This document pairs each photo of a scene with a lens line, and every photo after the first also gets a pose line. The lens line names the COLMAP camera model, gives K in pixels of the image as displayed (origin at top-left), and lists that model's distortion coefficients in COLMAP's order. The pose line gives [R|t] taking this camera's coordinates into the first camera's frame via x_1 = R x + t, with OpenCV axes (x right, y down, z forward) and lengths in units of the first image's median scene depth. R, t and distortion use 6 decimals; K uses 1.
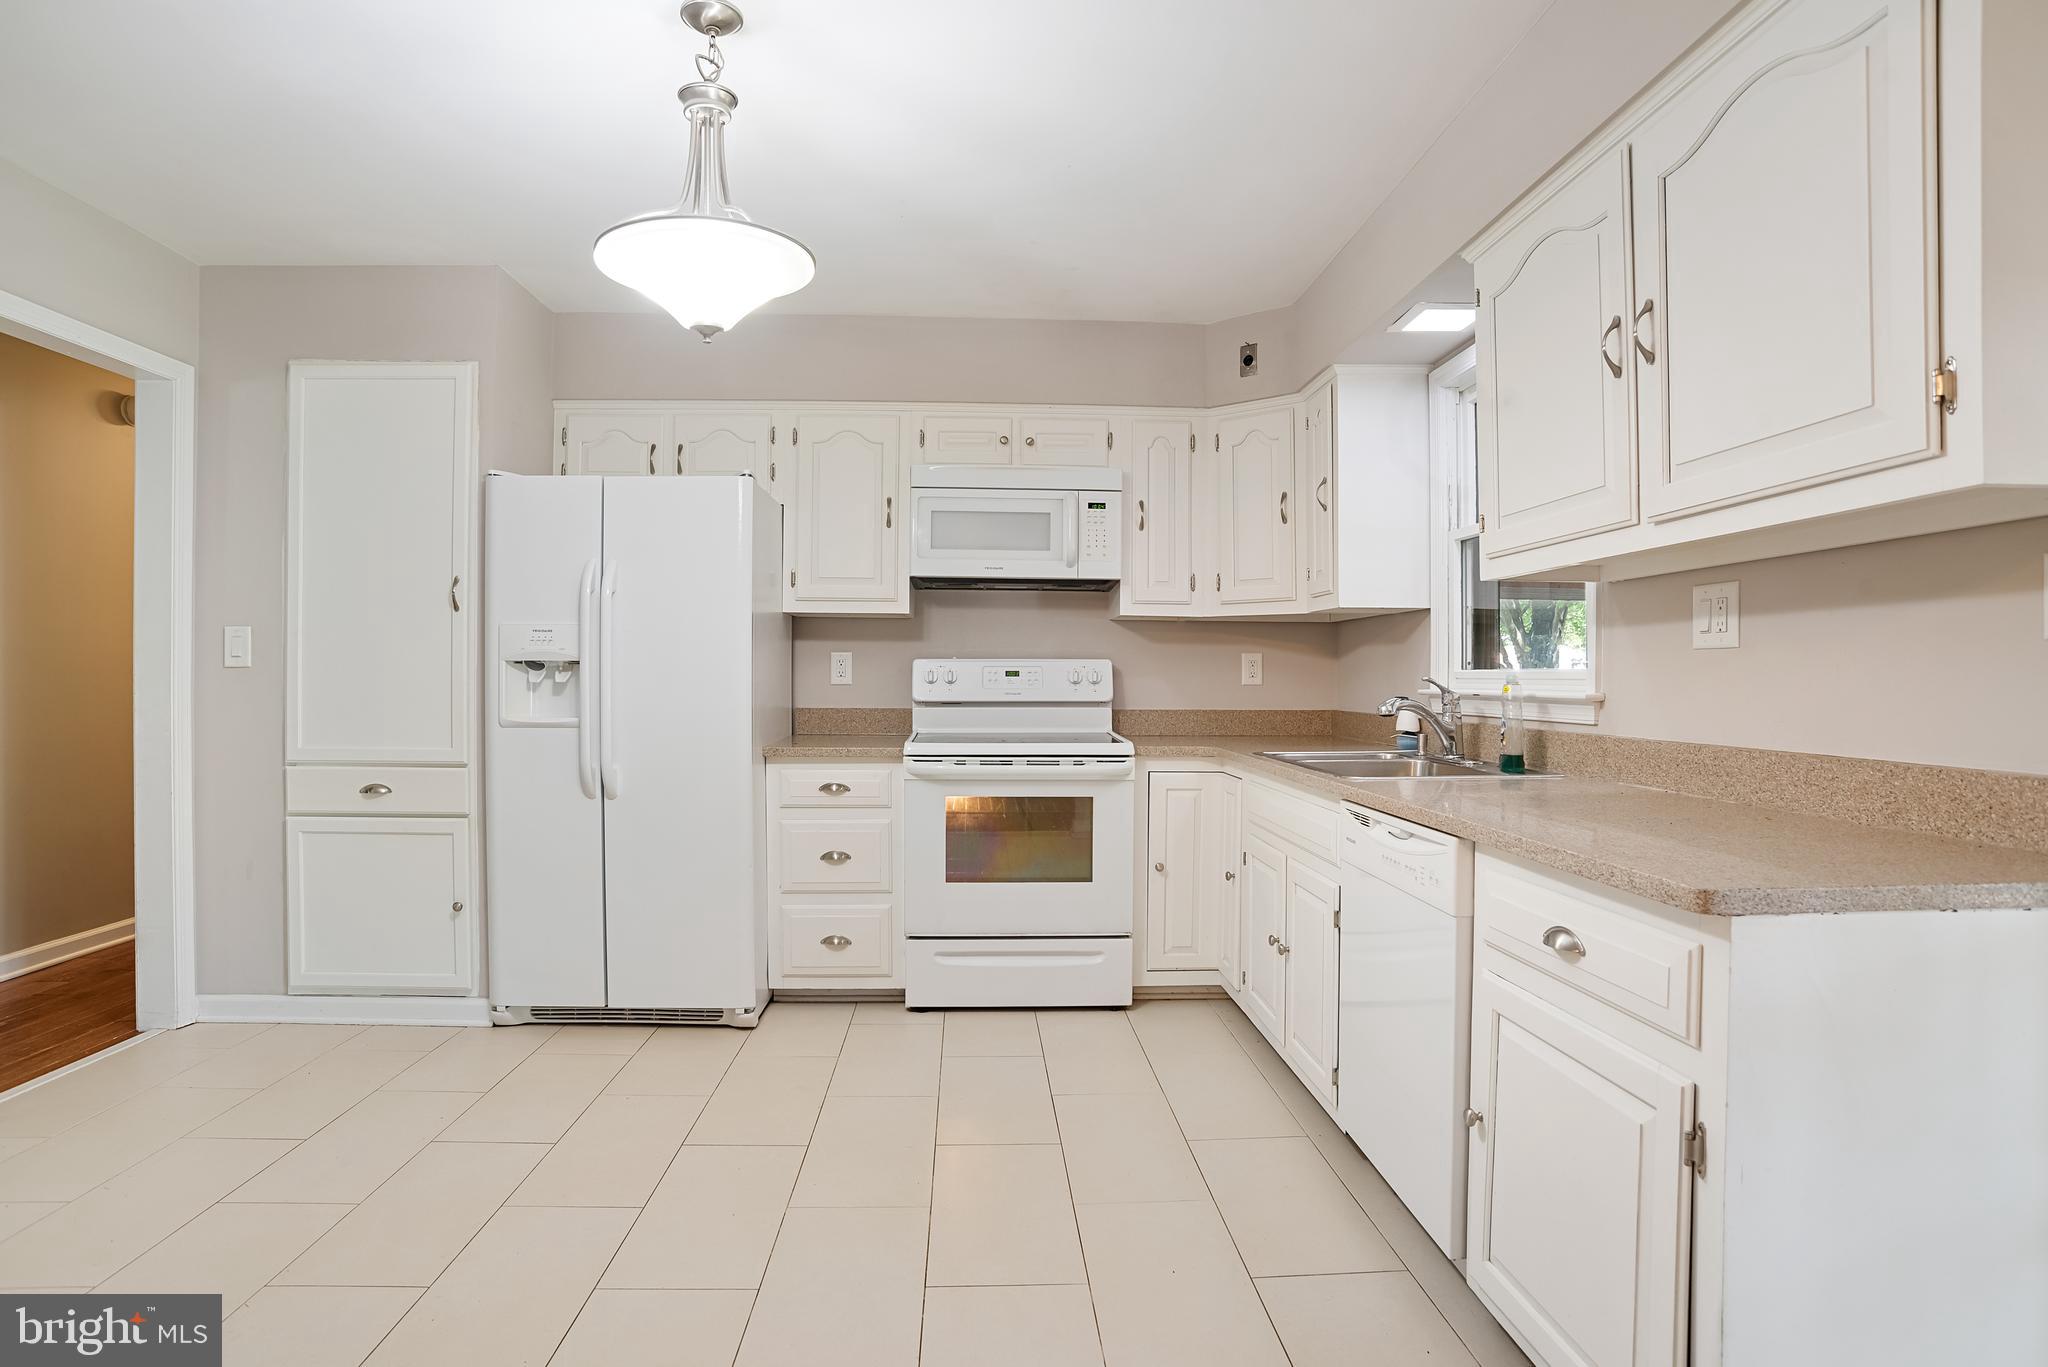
lens RADIAL K [[1068.3, 0, 1028.7], [0, 1068.3, 692.9], [0, 0, 1]] dist [-0.063542, 0.020766]
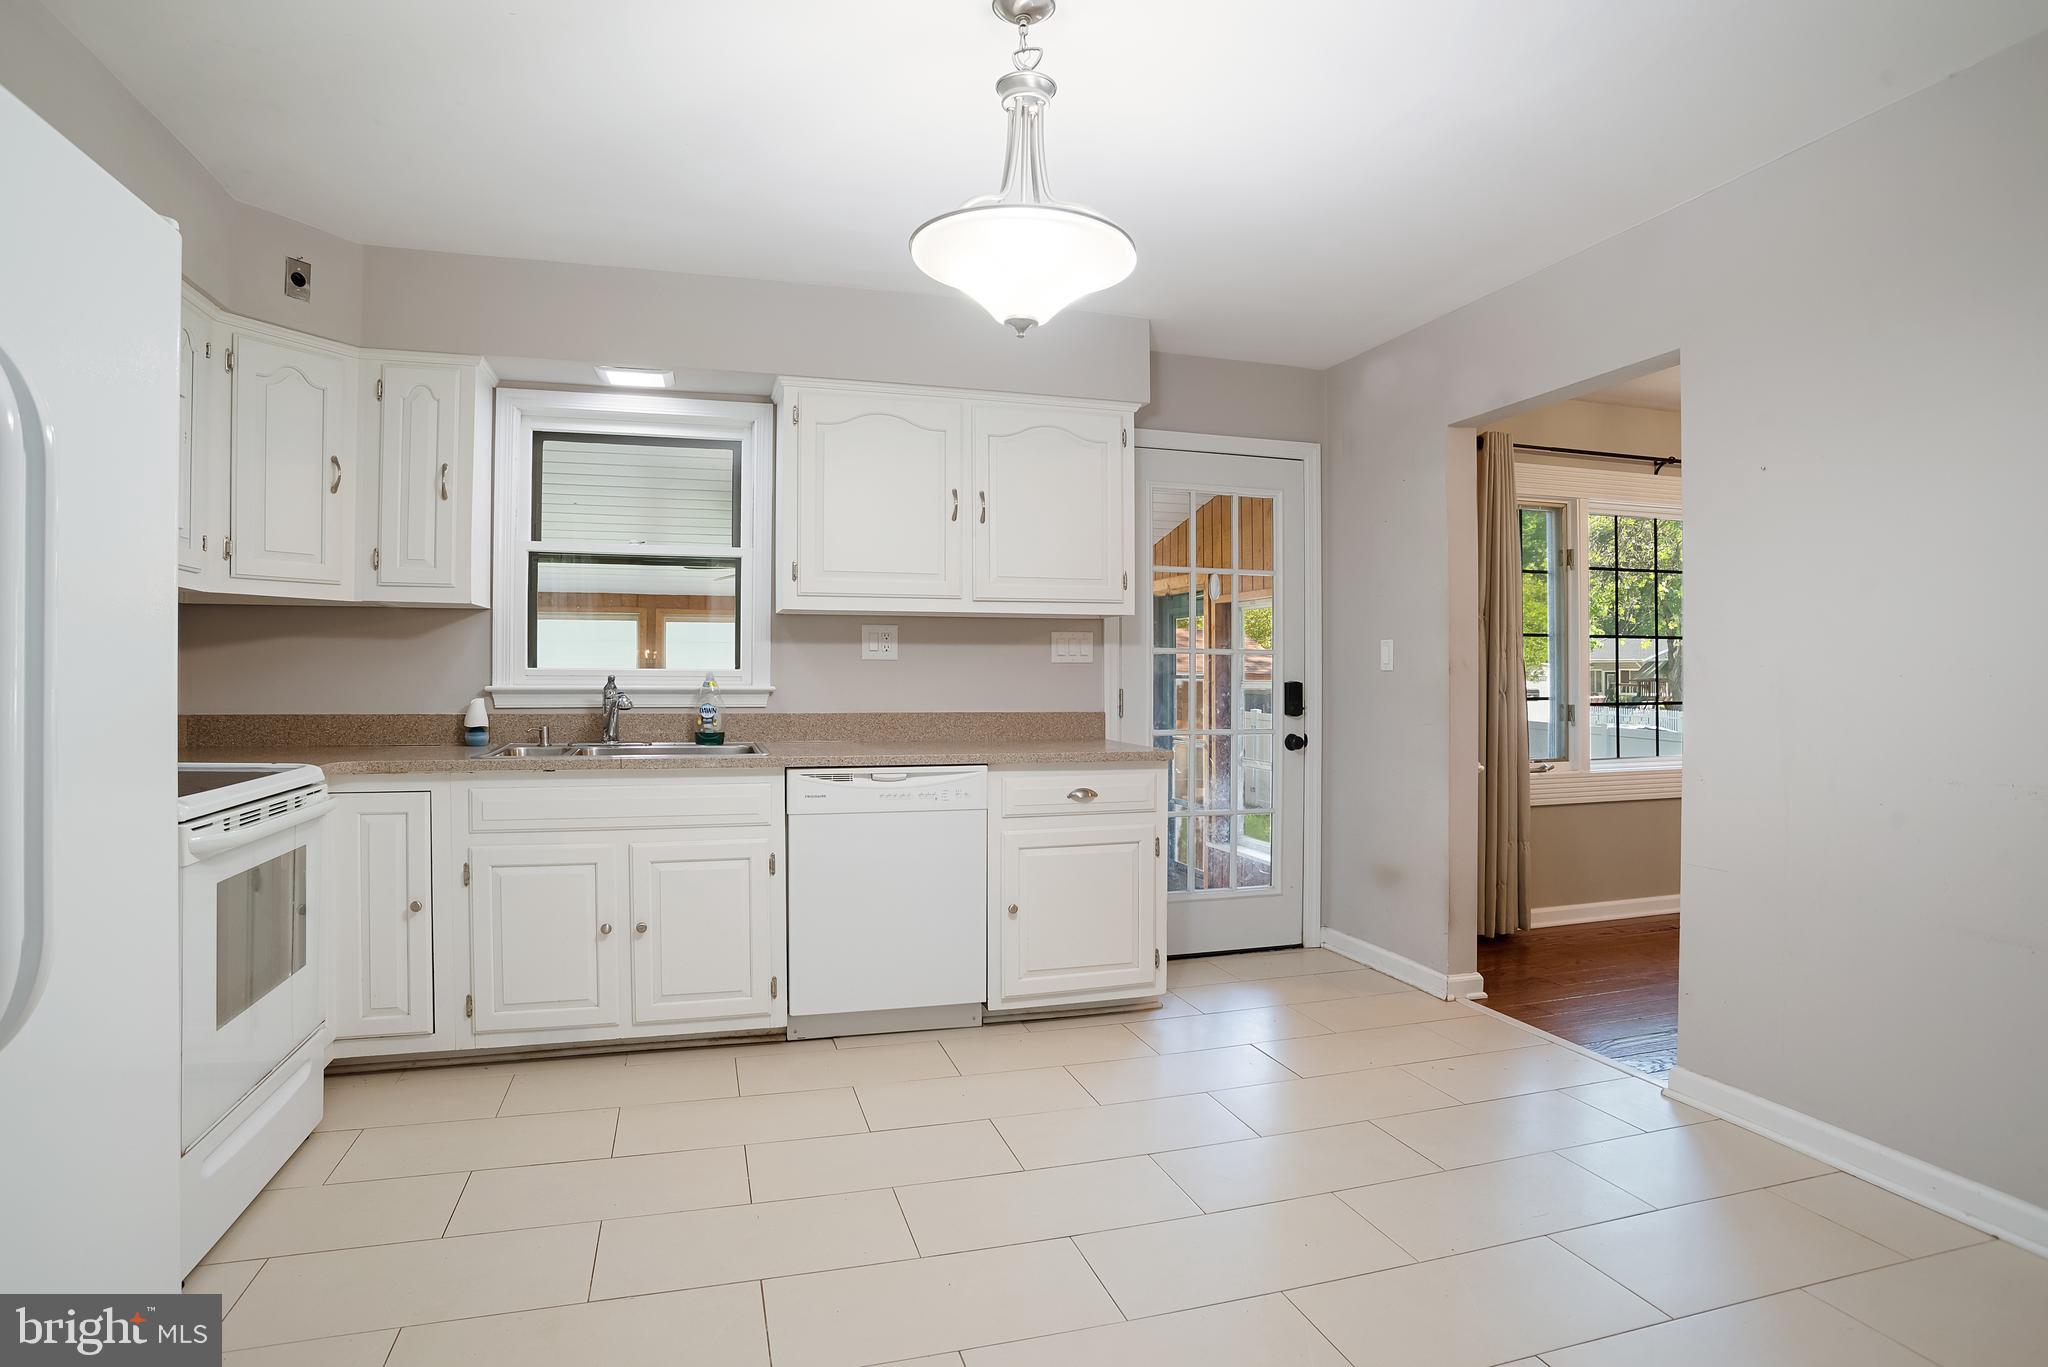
lens RADIAL K [[1068.3, 0, 994.5], [0, 1068.3, 677.2], [0, 0, 1]] dist [-0.063542, 0.020766]
pose [[-0.200009, -0.009180, 0.979751, -0.712748], [0.008672, 0.999900, 0.011139, -0.018431], [-0.979756, 0.010725, -0.199909, 0.684613]]
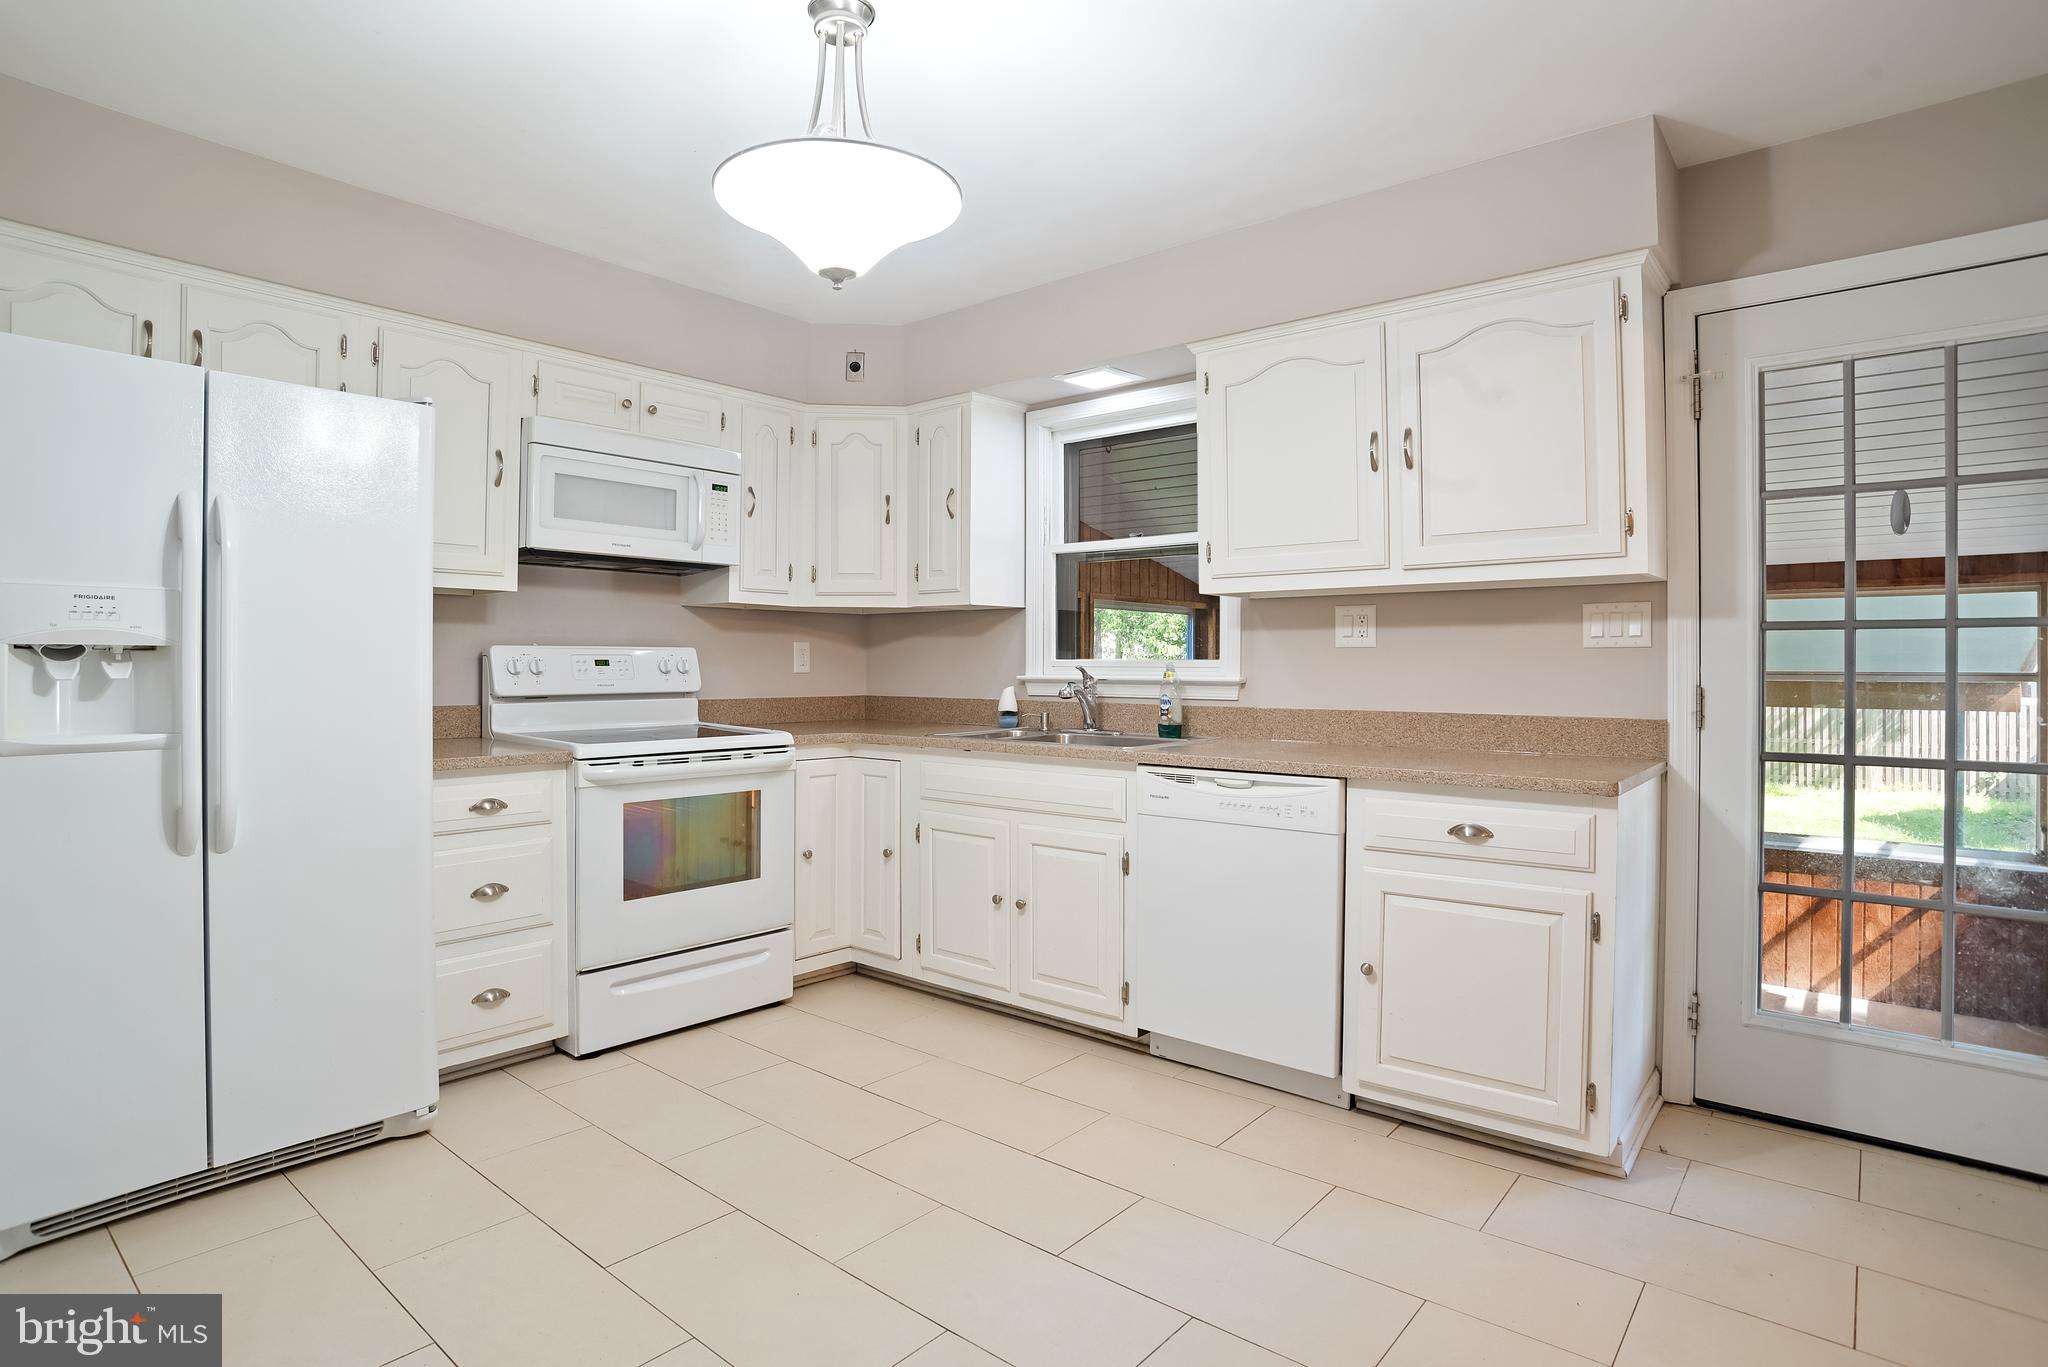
lens RADIAL K [[1068.3, 0, 1020.8], [0, 1068.3, 667.6], [0, 0, 1]] dist [-0.063542, 0.020766]
pose [[0.689344, -0.005517, 0.724413, -0.476597], [0.011729, 0.999925, -0.003547, -0.007745], [-0.724339, 0.010942, 0.689357, 0.160427]]
